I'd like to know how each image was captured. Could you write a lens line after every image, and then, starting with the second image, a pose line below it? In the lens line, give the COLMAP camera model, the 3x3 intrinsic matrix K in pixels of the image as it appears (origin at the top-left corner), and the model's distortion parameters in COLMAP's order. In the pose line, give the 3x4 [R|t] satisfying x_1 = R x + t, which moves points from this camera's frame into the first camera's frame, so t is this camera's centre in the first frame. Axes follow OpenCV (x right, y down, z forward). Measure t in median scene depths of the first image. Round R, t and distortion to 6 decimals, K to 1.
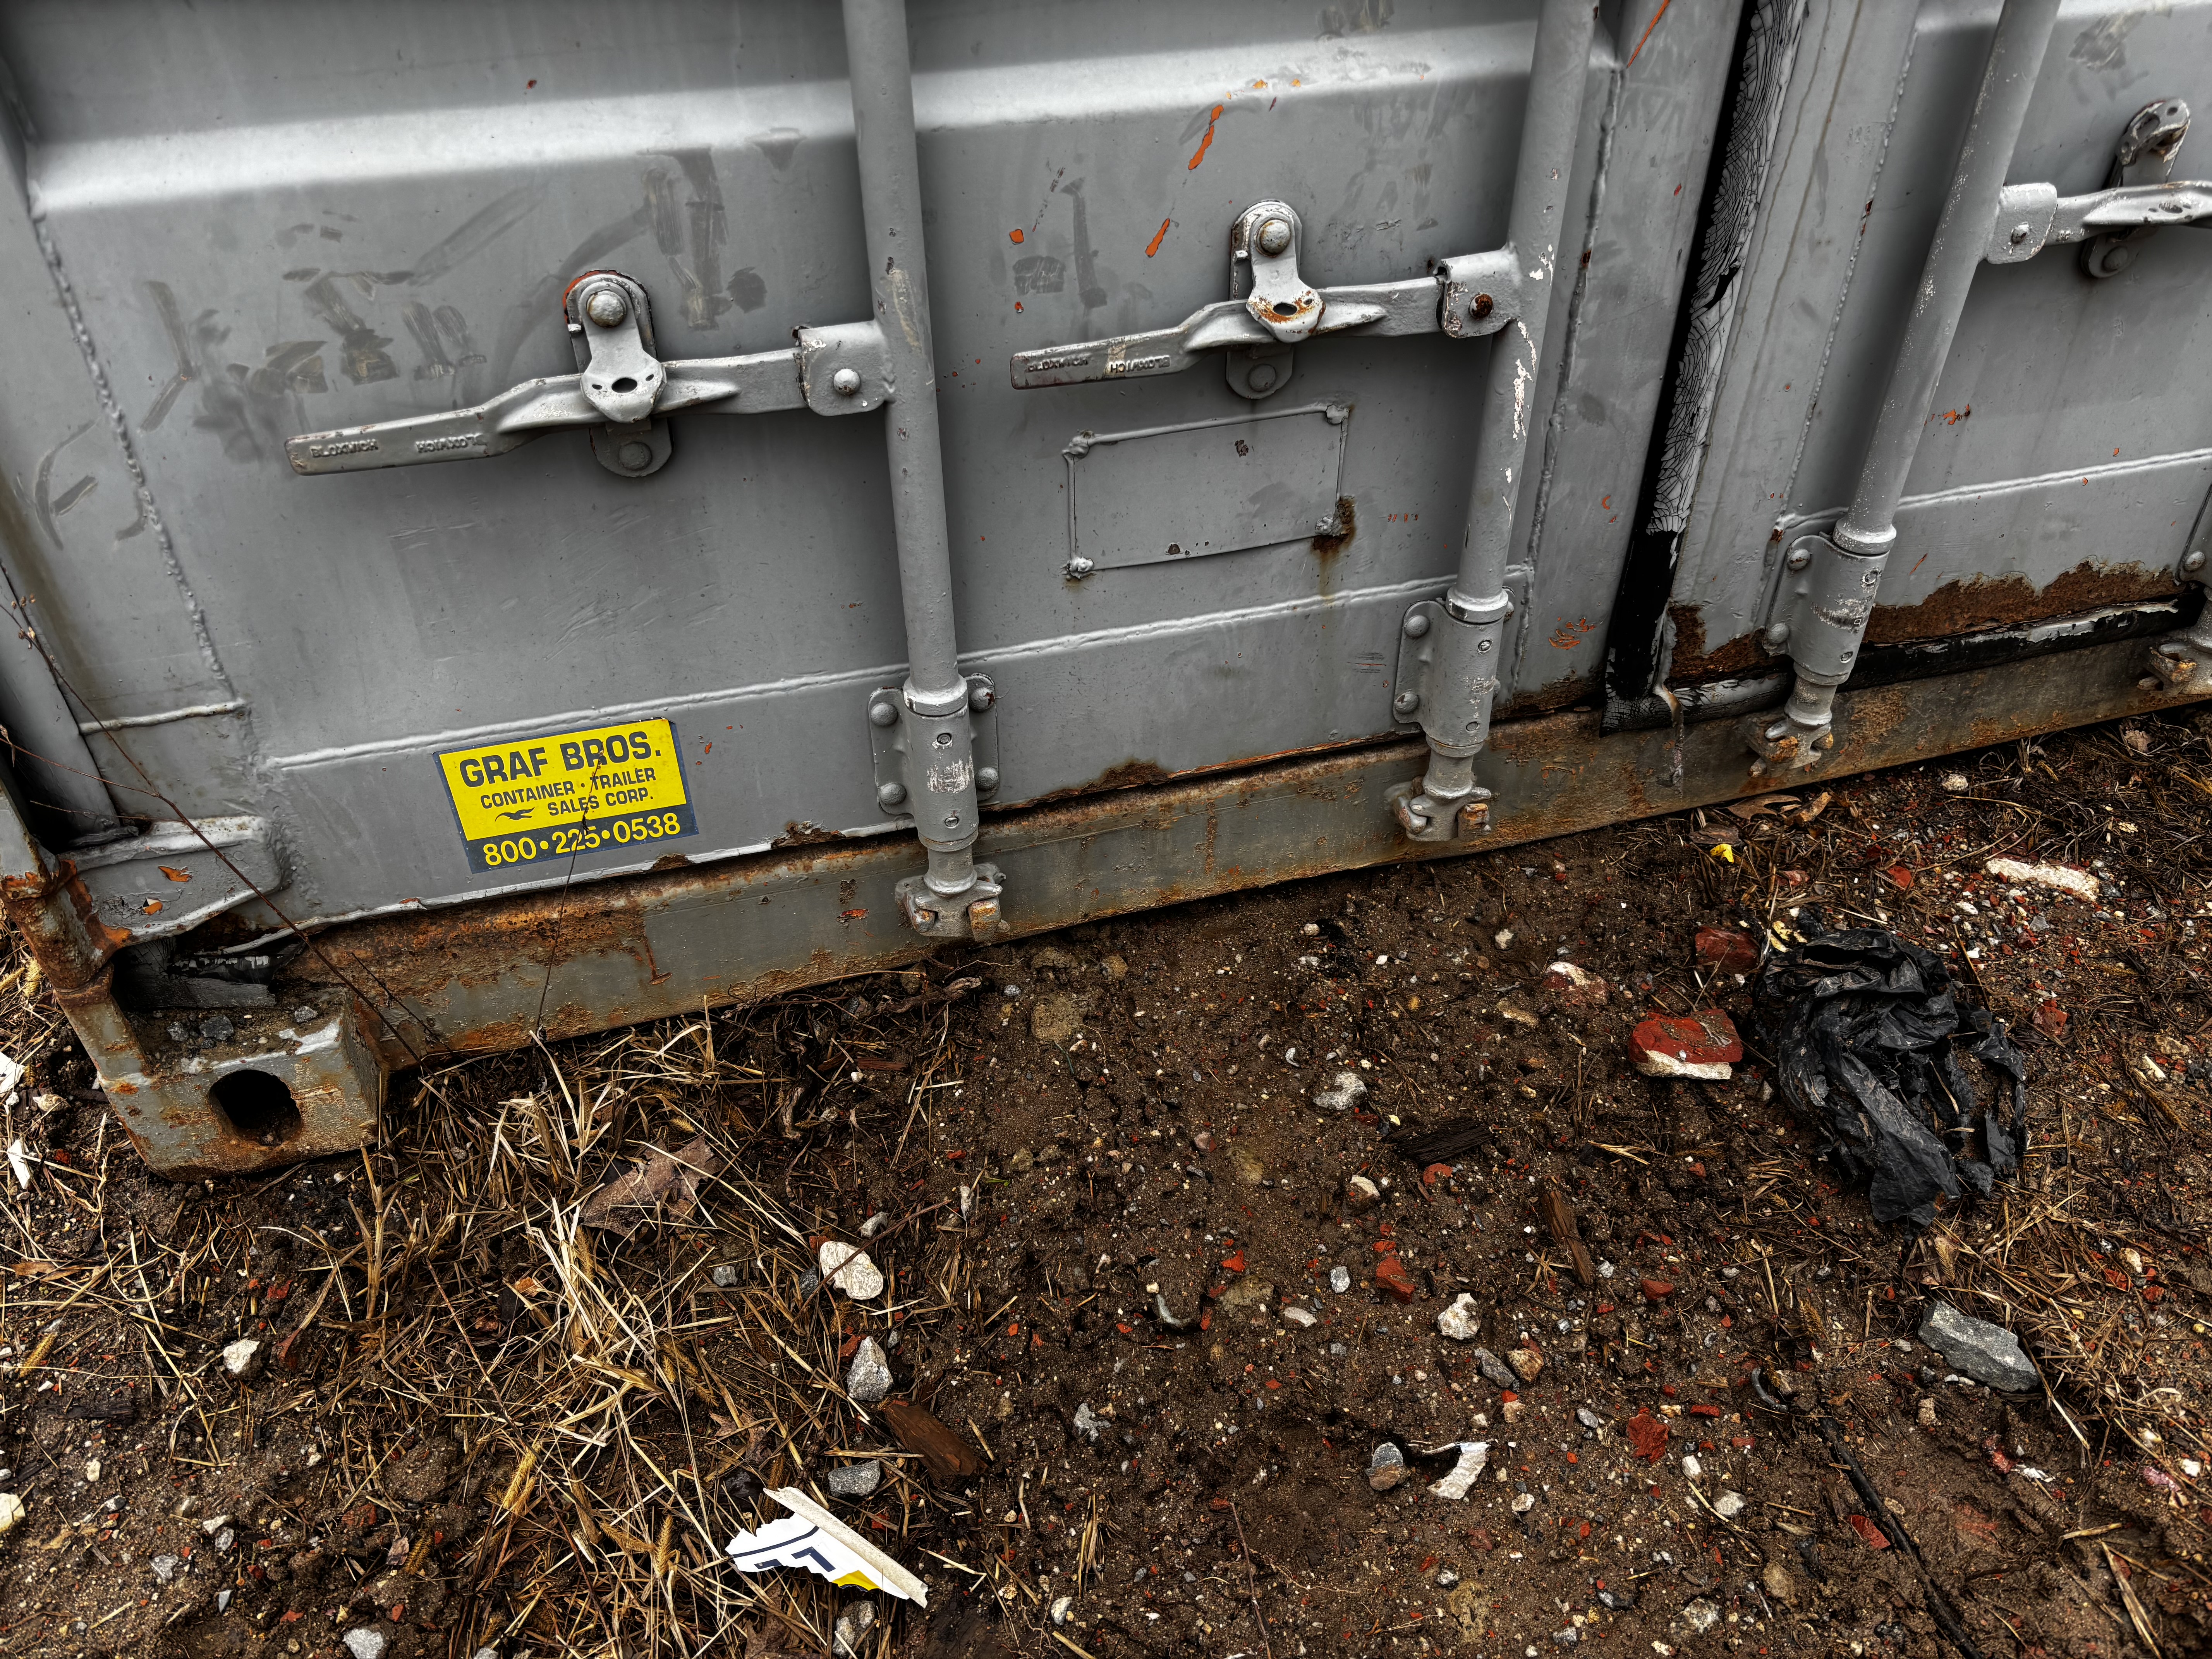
lens RADIAL K [[1673.0, 0, 1106.0], [0, 1673.0, 829.5], [0, 0, 1]] dist [0.041314, -0.074127]
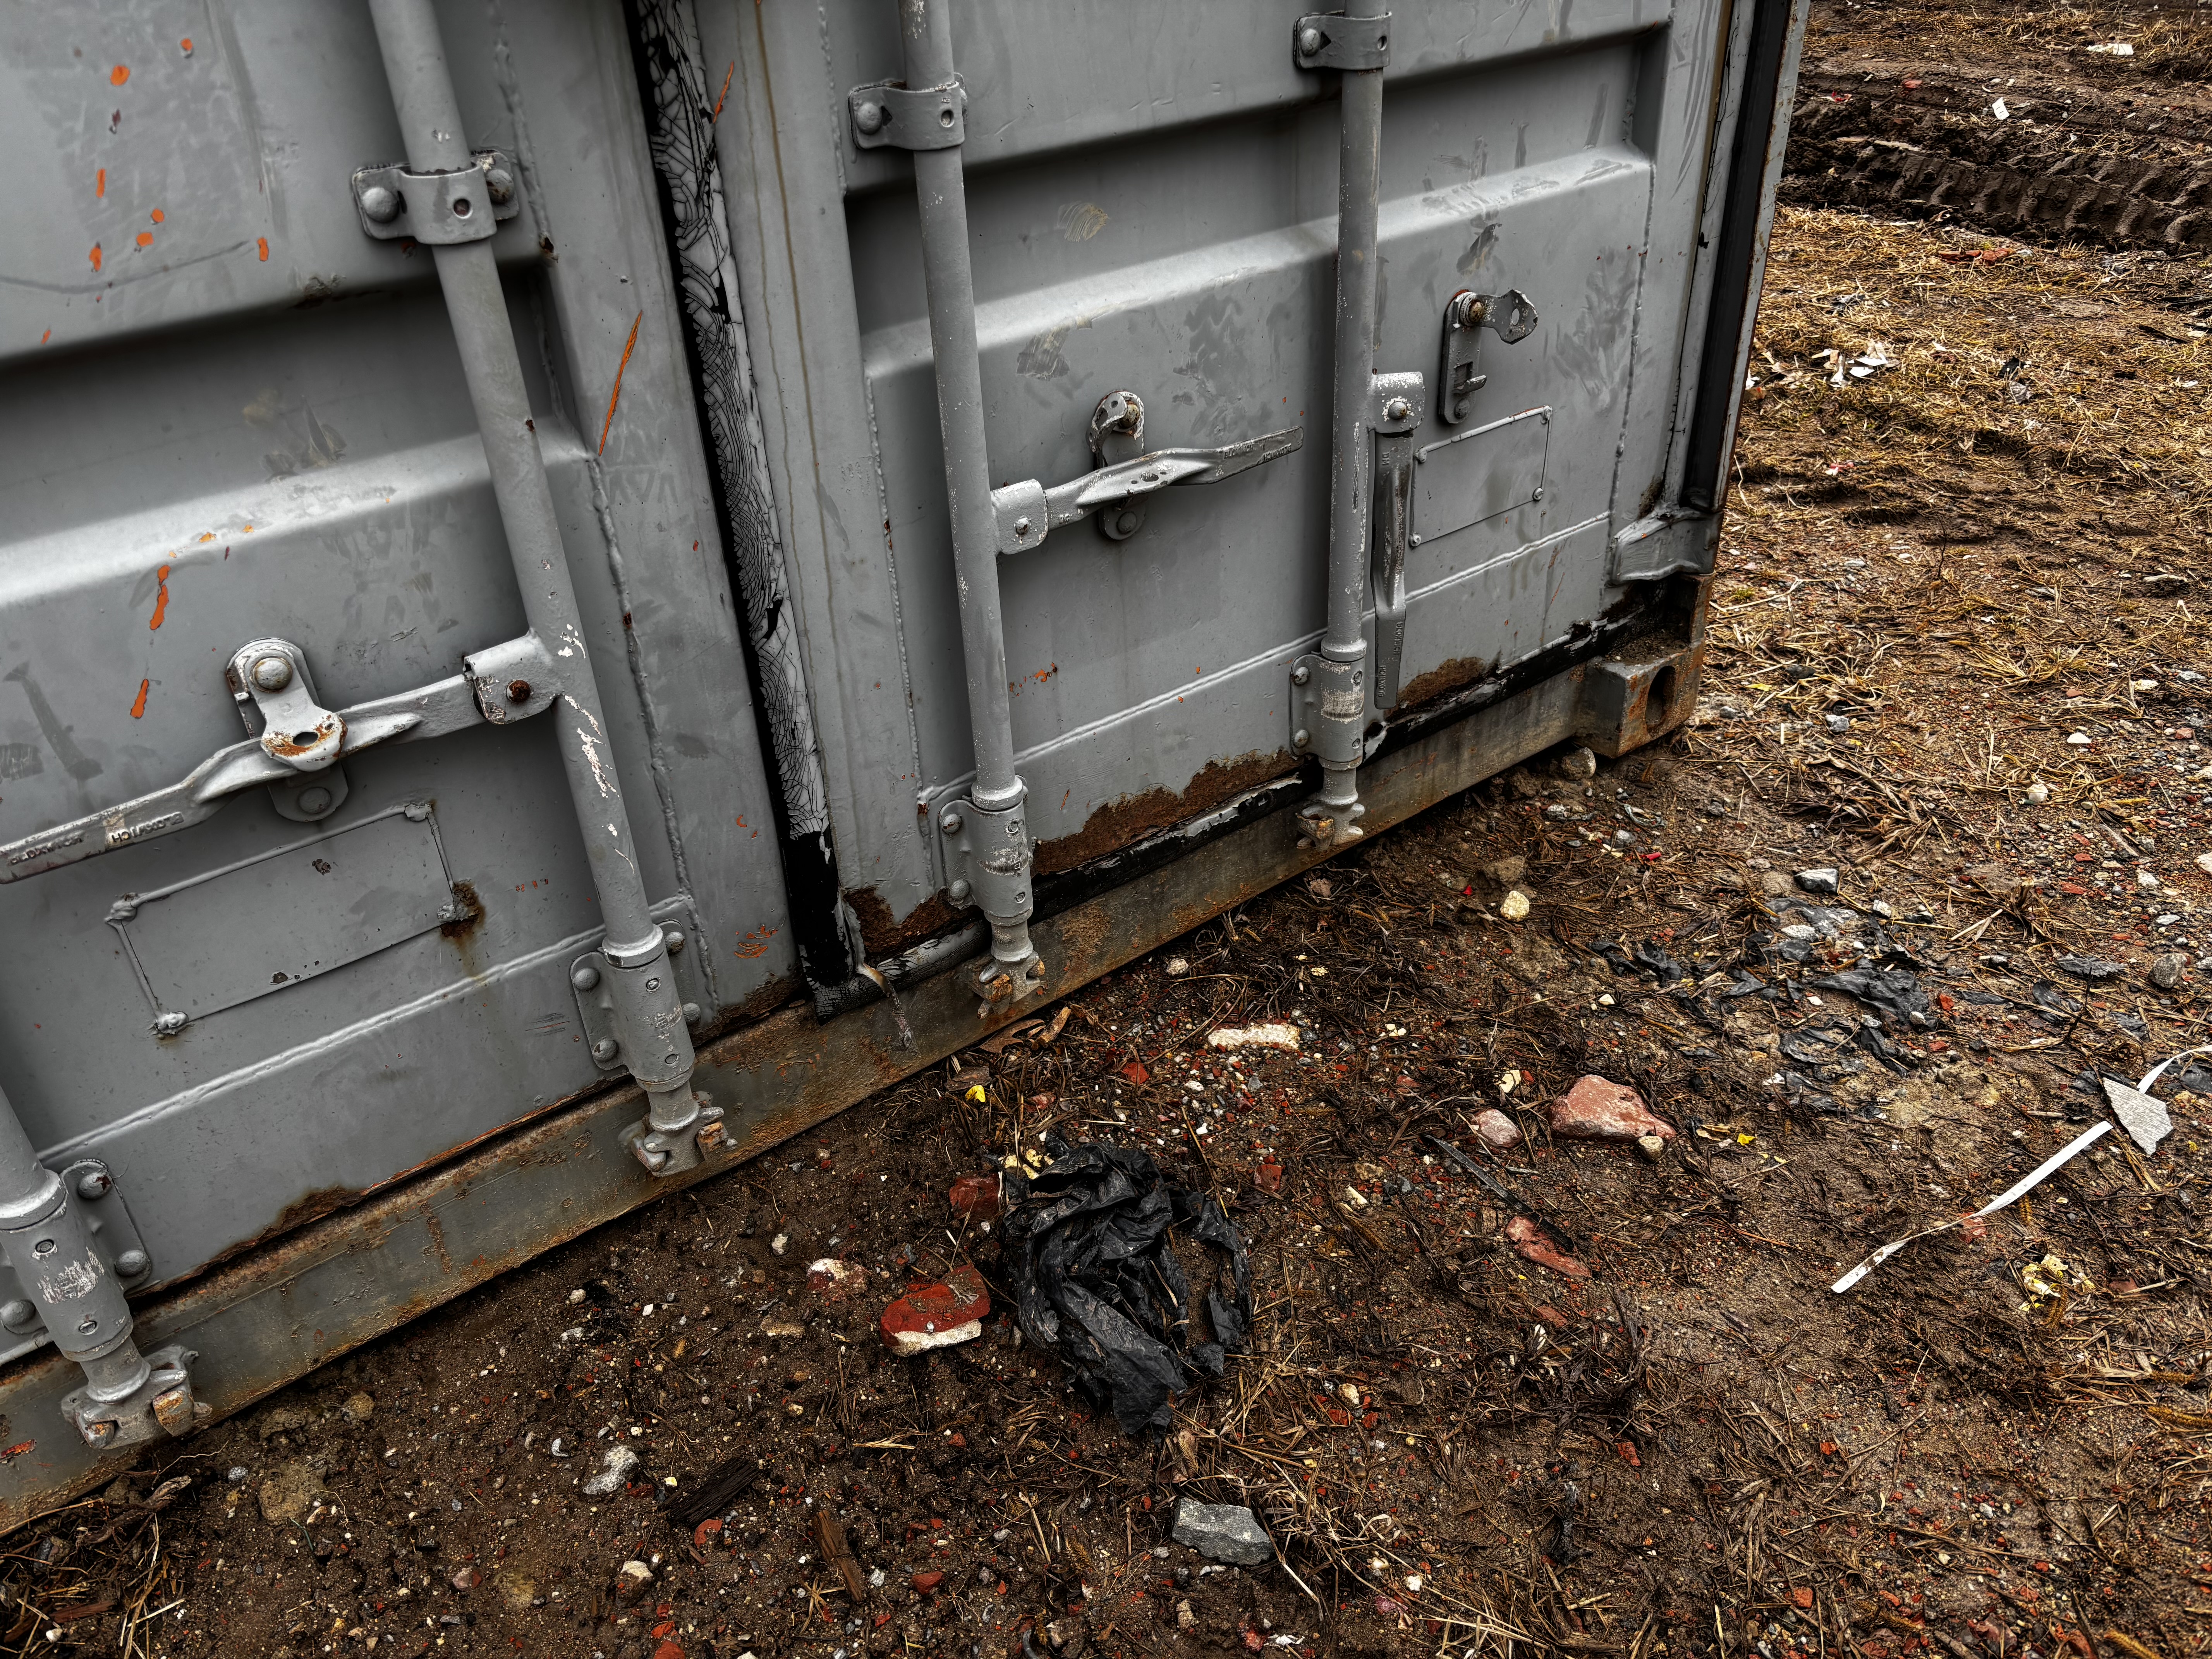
lens RADIAL K [[1696.8, 0, 1132.9], [0, 1696.8, 829.9], [0, 0, 1]] dist [0.066340, -0.093060]
pose [[0.924967, -0.222430, 0.308158, 0.198893], [0.257409, 0.963198, -0.077398, -0.045590], [-0.279602, 0.150913, 0.948181, -0.073311]]
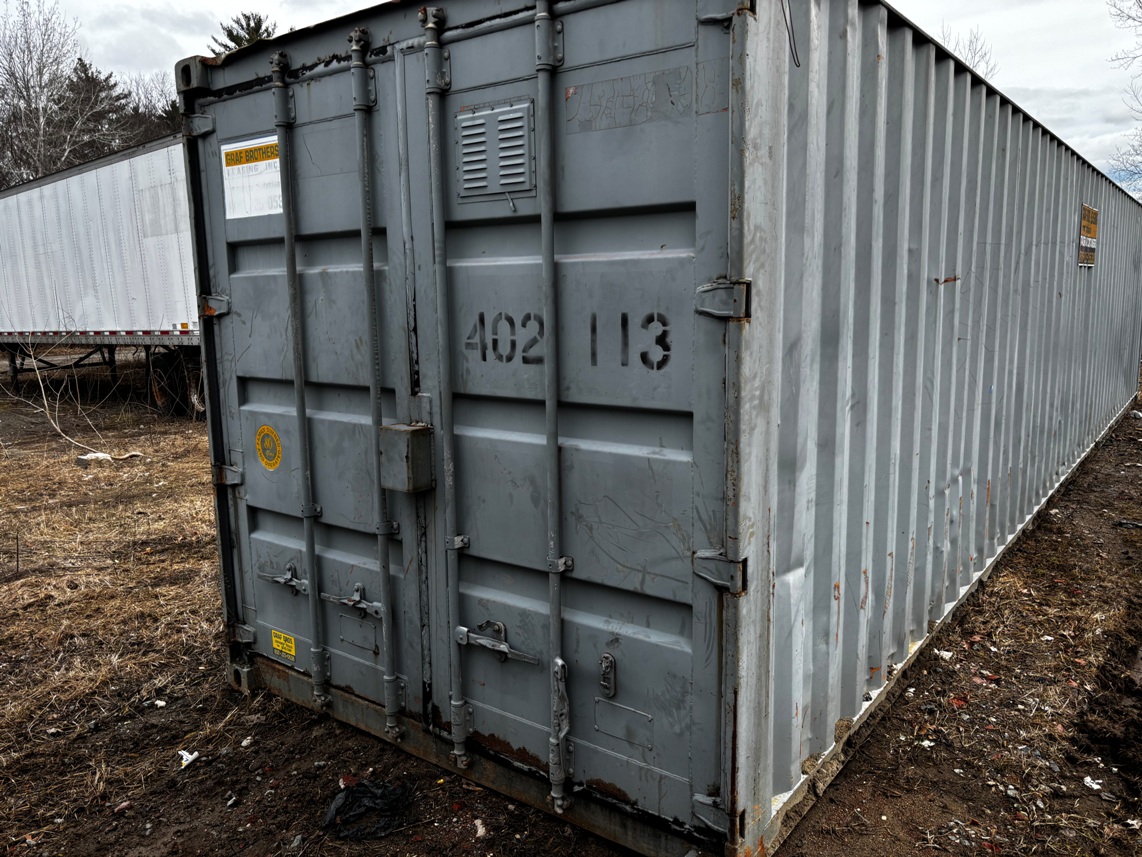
lens RADIAL K [[863.7, 0, 571.0], [0, 863.7, 428.5], [0, 0, 1]] dist [0.041314, -0.074127]
pose [[0.596741, 0.124110, -0.792778, 2.368783], [-0.492932, 0.836277, -0.240121, -0.387641], [0.633181, 0.534076, 0.560219, -0.406443]]
